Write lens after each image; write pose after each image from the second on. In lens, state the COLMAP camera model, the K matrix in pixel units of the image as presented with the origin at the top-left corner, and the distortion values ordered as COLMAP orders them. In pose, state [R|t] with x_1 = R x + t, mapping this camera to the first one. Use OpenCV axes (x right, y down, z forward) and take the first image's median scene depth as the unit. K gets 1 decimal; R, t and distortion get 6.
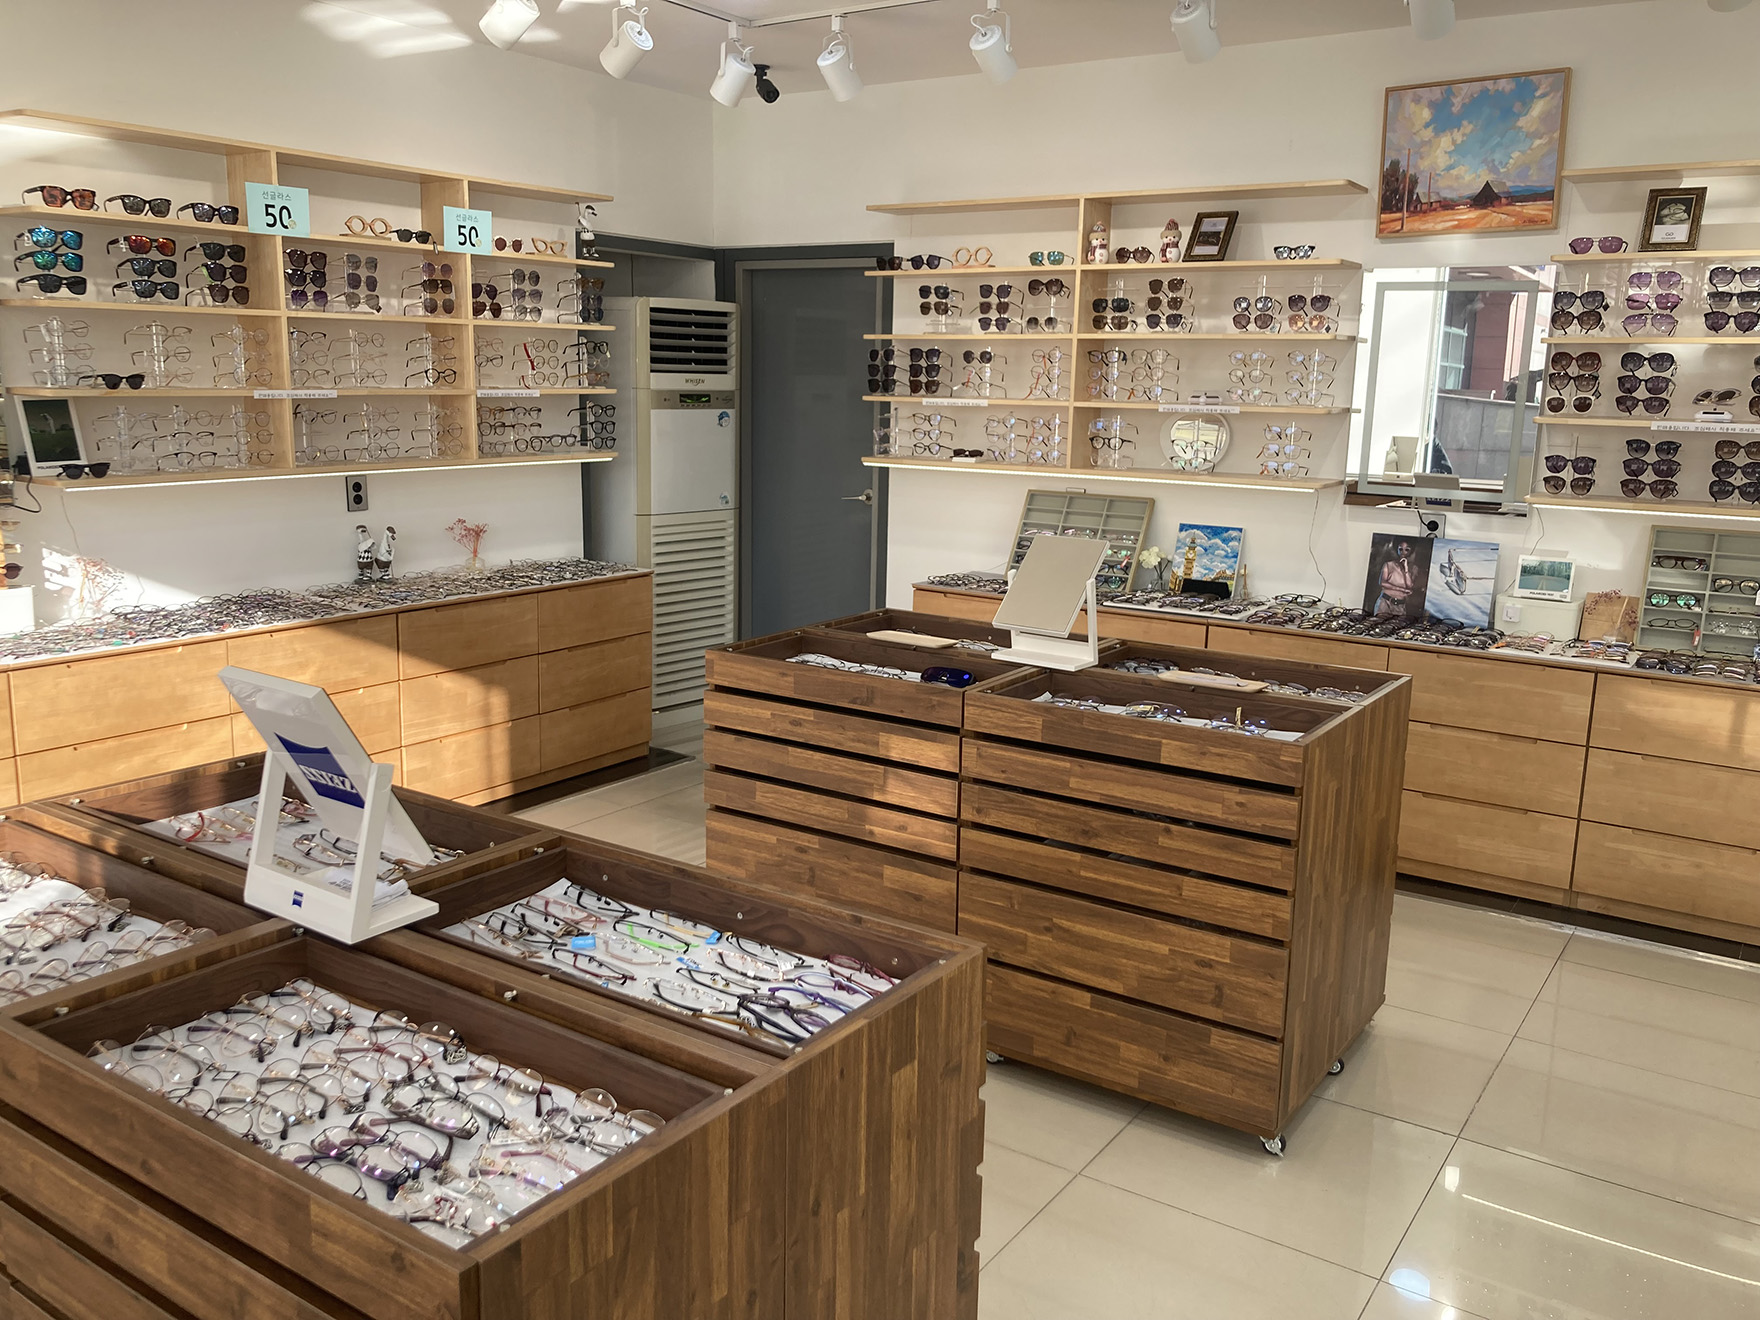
lens RADIAL K [[1443.2, 0, 880.0], [0, 1443.2, 660.0], [0, 0, 1]] dist [0.004958, -0.000793]
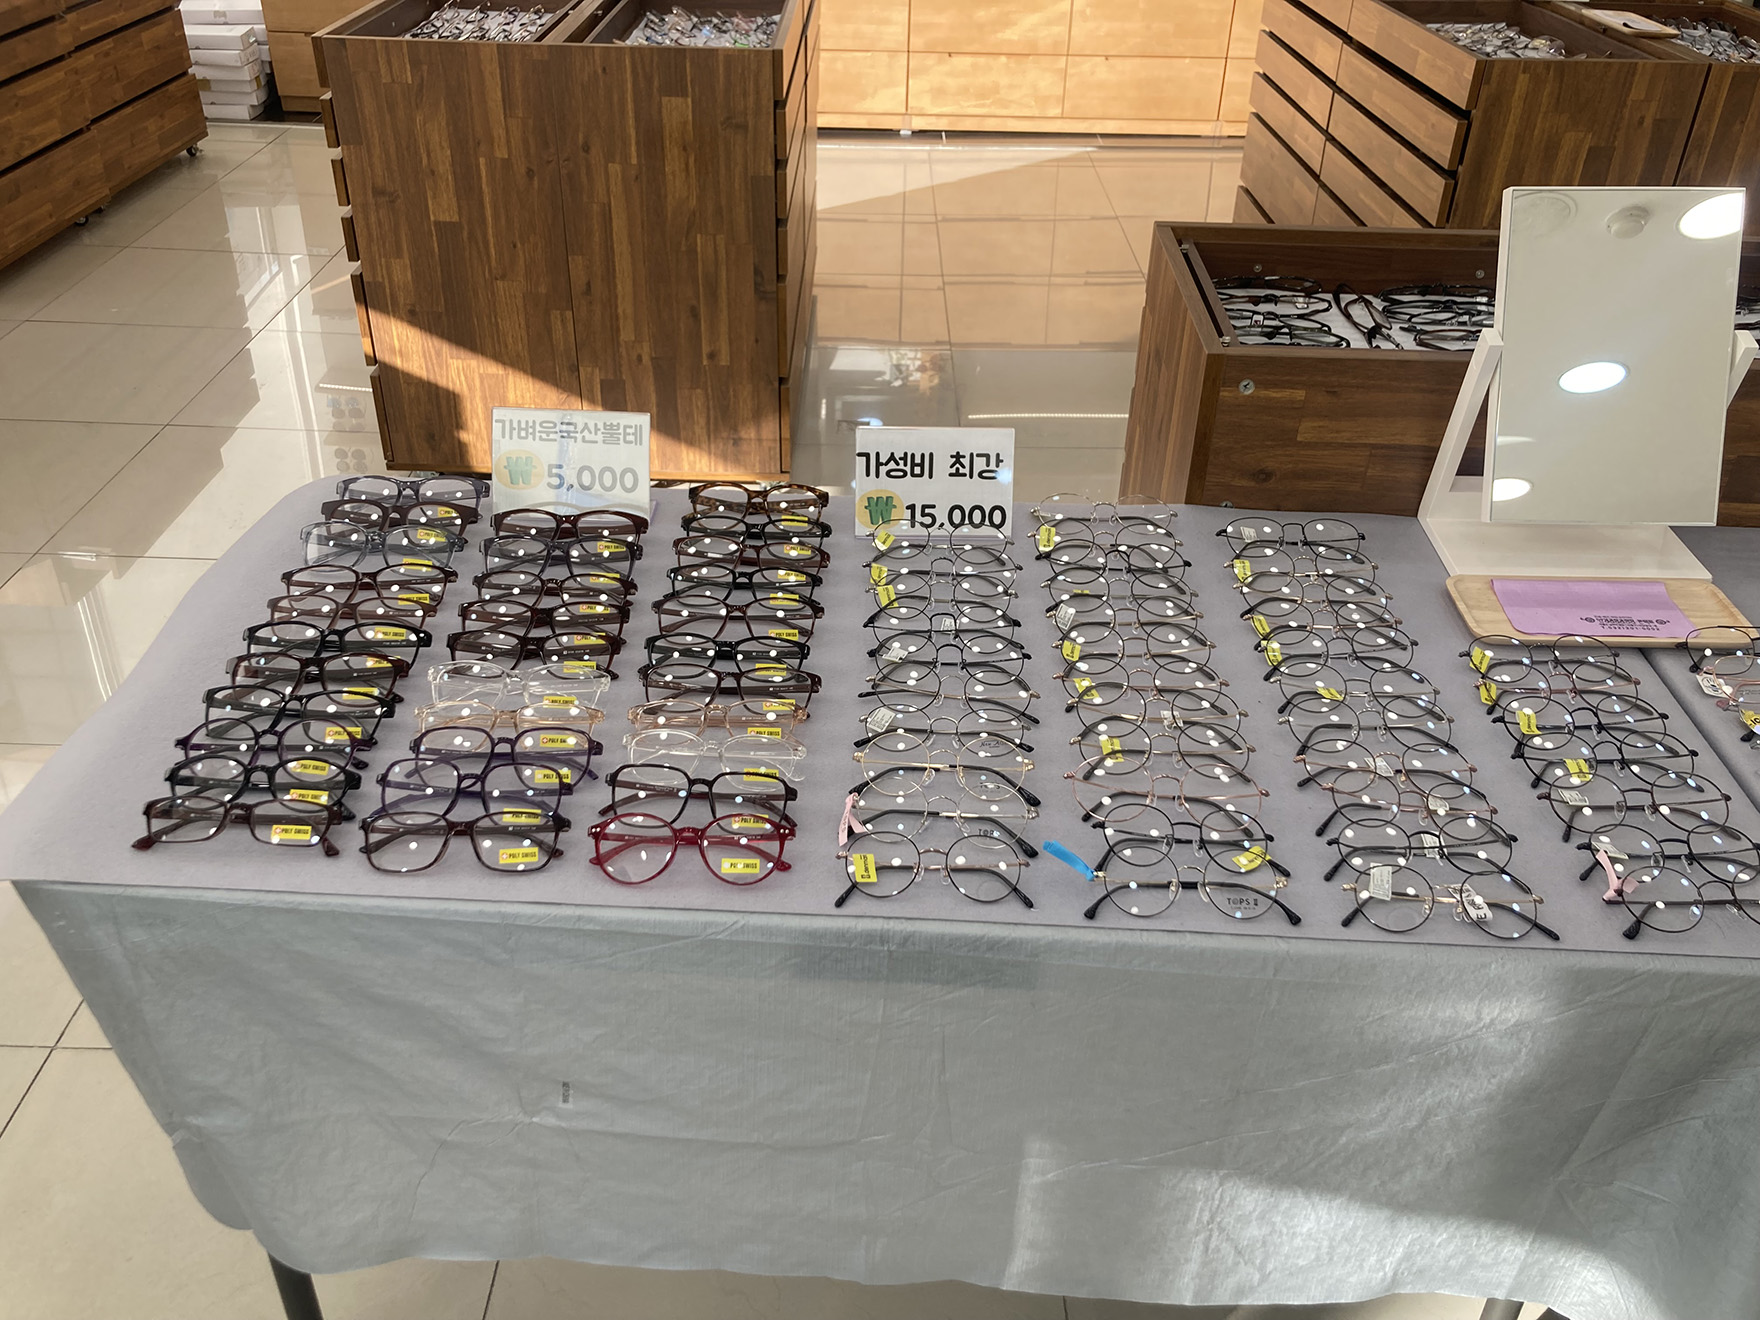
lens RADIAL K [[1459.1, 0, 873.4], [0, 1459.1, 626.7], [0, 0, 1]] dist [0.011524, -0.005334]
pose [[0.560589, 0.429805, -0.707819, 0.501950], [-0.170322, 0.896326, 0.409377, 0.037228], [0.810389, -0.108935, 0.575676, 0.066696]]
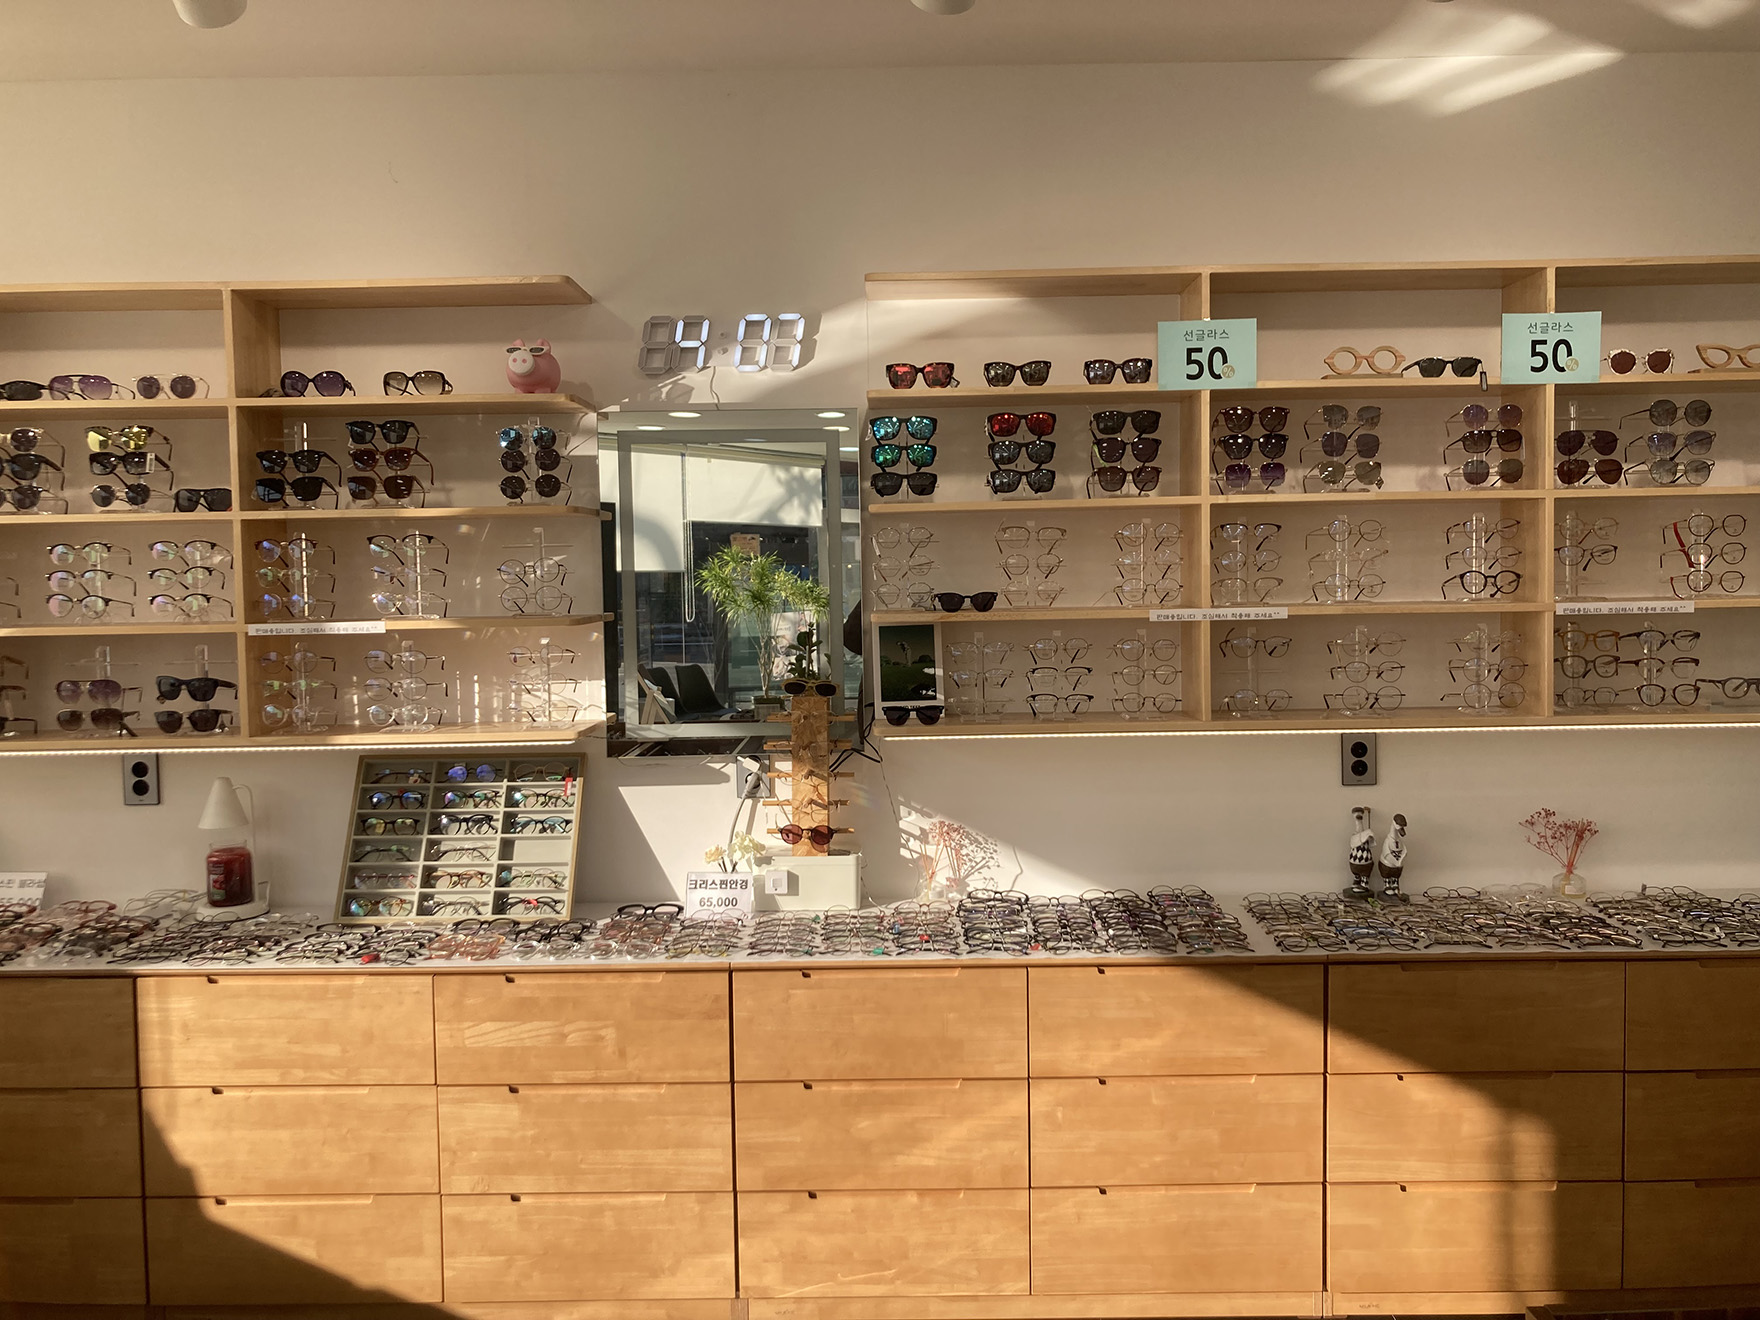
lens RADIAL K [[1396.2, 0, 883.3], [0, 1396.2, 626.7], [0, 0, 1]] dist [0.006004, -0.002427]
pose [[0.555088, 0.007336, -0.831760, 0.053191], [-0.136809, 0.987148, -0.082595, -0.094937], [0.820464, 0.159640, 0.548957, 0.472511]]
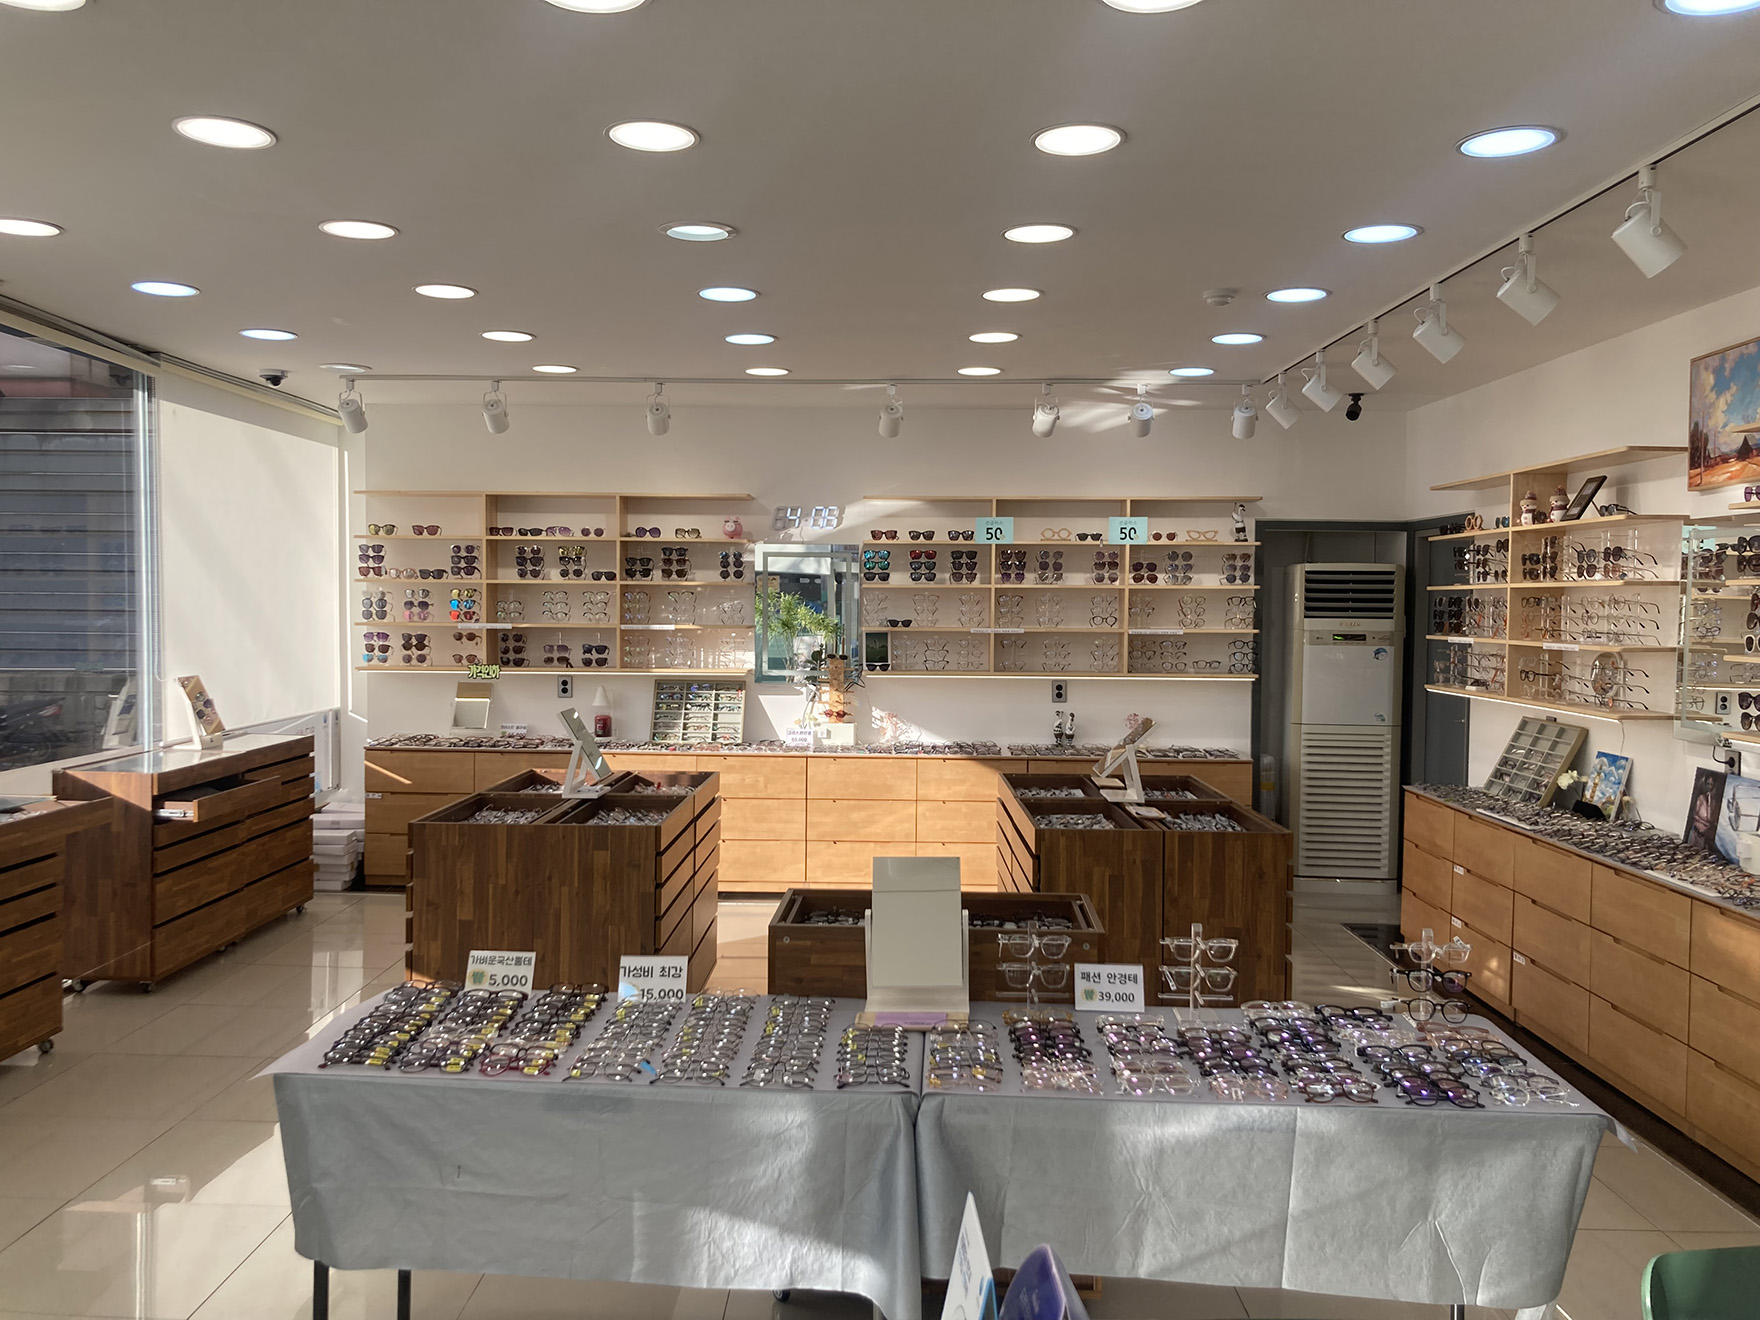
lens RADIAL K [[1435.4, 0, 880.0], [0, 1435.4, 660.0], [0, 0, 1]] dist [0.121970, -0.210639]
pose [[0.554131, 0.019788, -0.832194, 0.905156], [-0.161938, 0.983181, -0.084452, 0.020369], [0.816526, 0.181561, 0.548015, -0.064286]]
